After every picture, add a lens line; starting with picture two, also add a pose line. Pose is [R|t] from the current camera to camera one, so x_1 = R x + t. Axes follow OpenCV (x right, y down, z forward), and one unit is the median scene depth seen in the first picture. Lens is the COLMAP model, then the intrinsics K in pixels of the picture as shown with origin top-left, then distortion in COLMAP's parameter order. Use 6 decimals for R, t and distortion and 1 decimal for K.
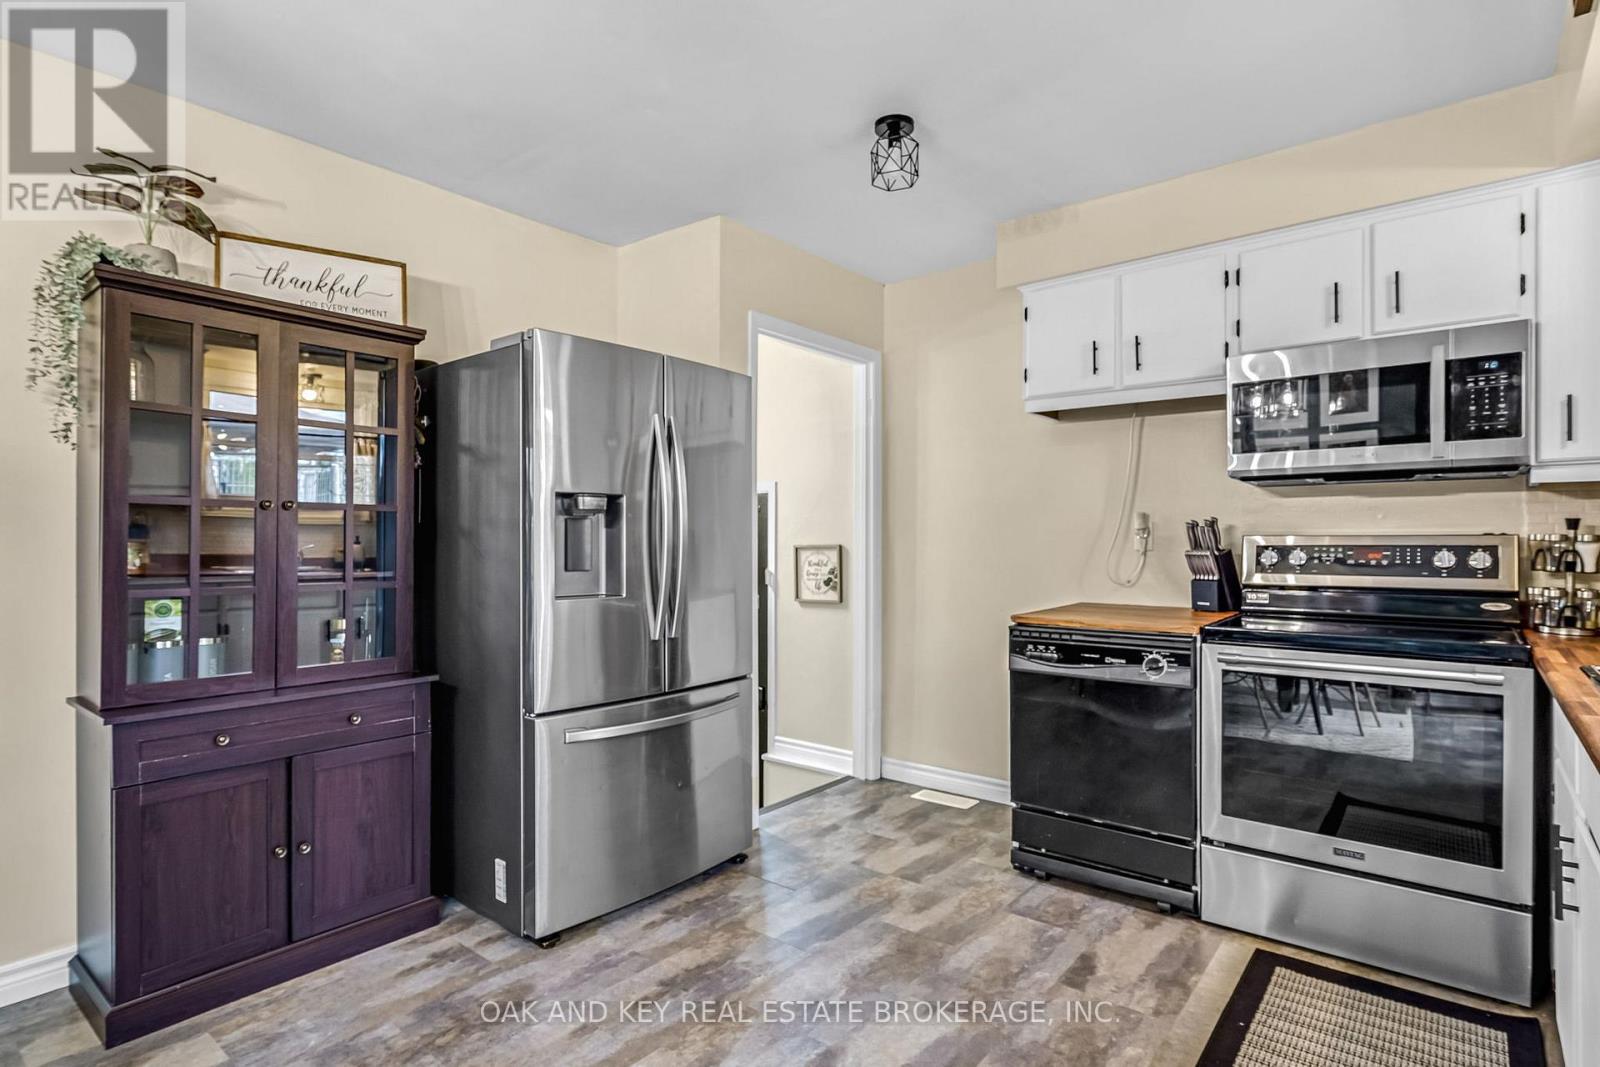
lens RADIAL K [[820.7, 0, 803.4], [0, 820.7, 537.4], [0, 0, 1]] dist [-0.001176, 0.000088]
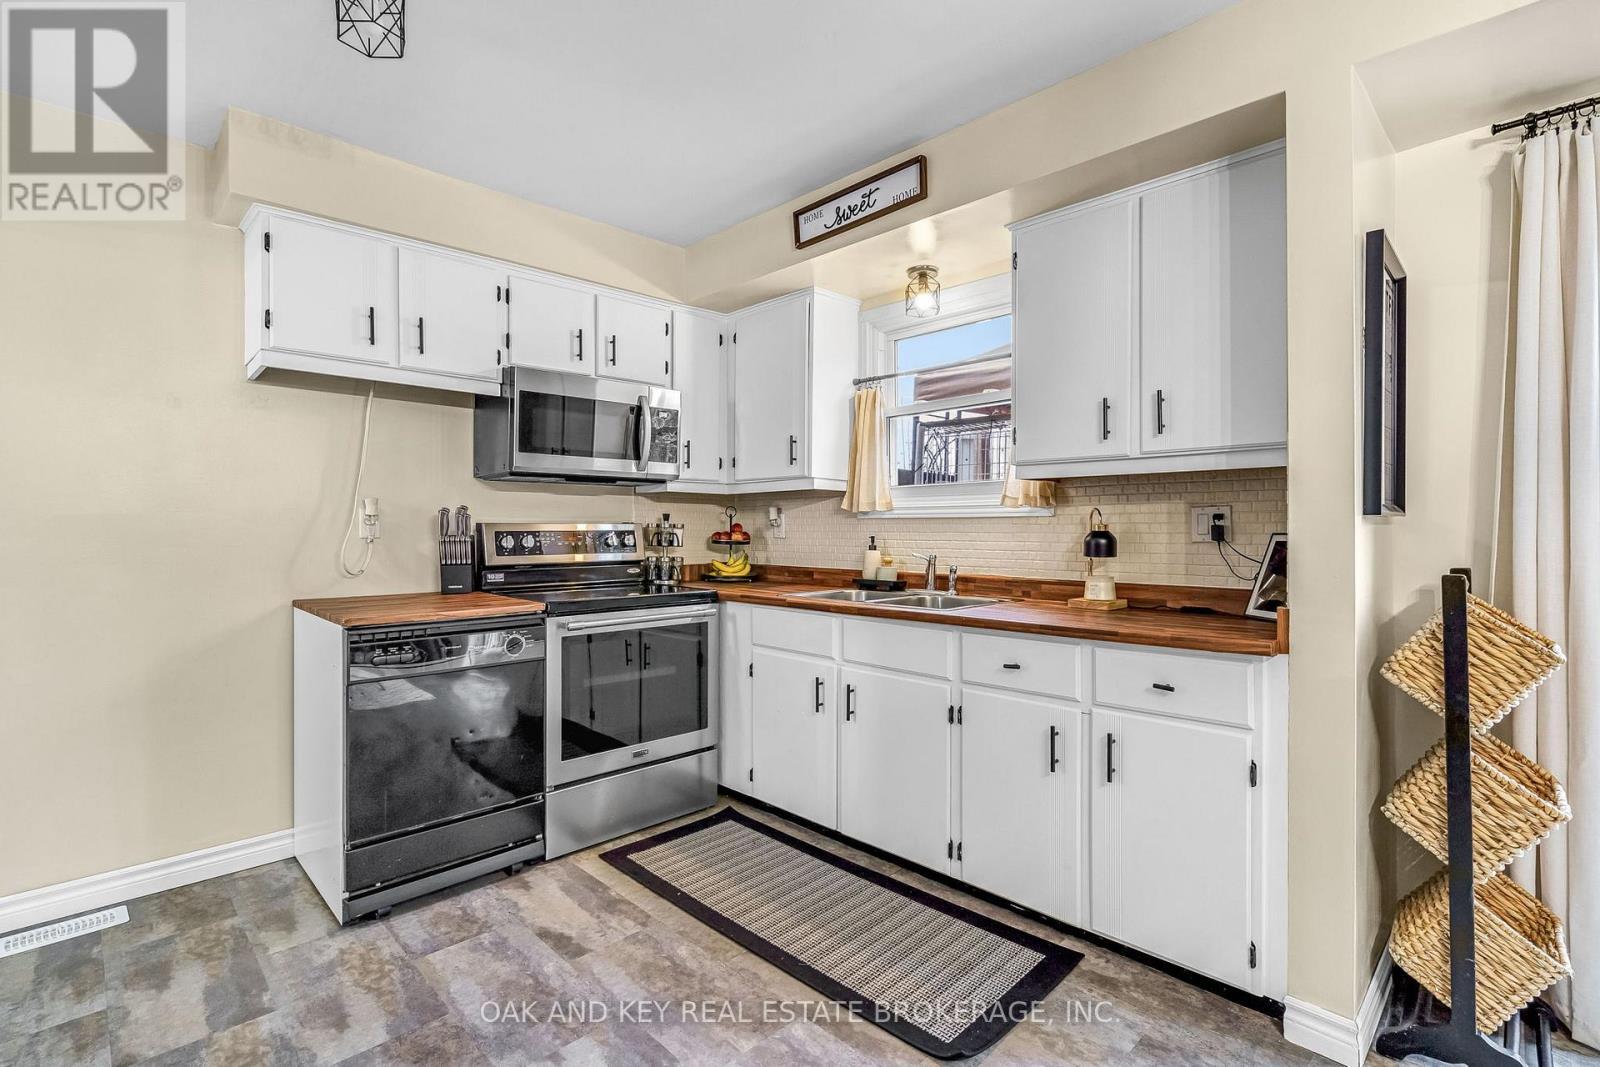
lens RADIAL K [[745.7, 0, 802.8], [0, 745.7, 527.8], [0, 0, 1]] dist [-0.005610, 0.002931]
pose [[0.112024, -0.000886, 0.993705, -0.487194], [-0.001756, 0.999998, 0.001089, 0.002649], [-0.993704, -0.001867, 0.112022, 0.515939]]
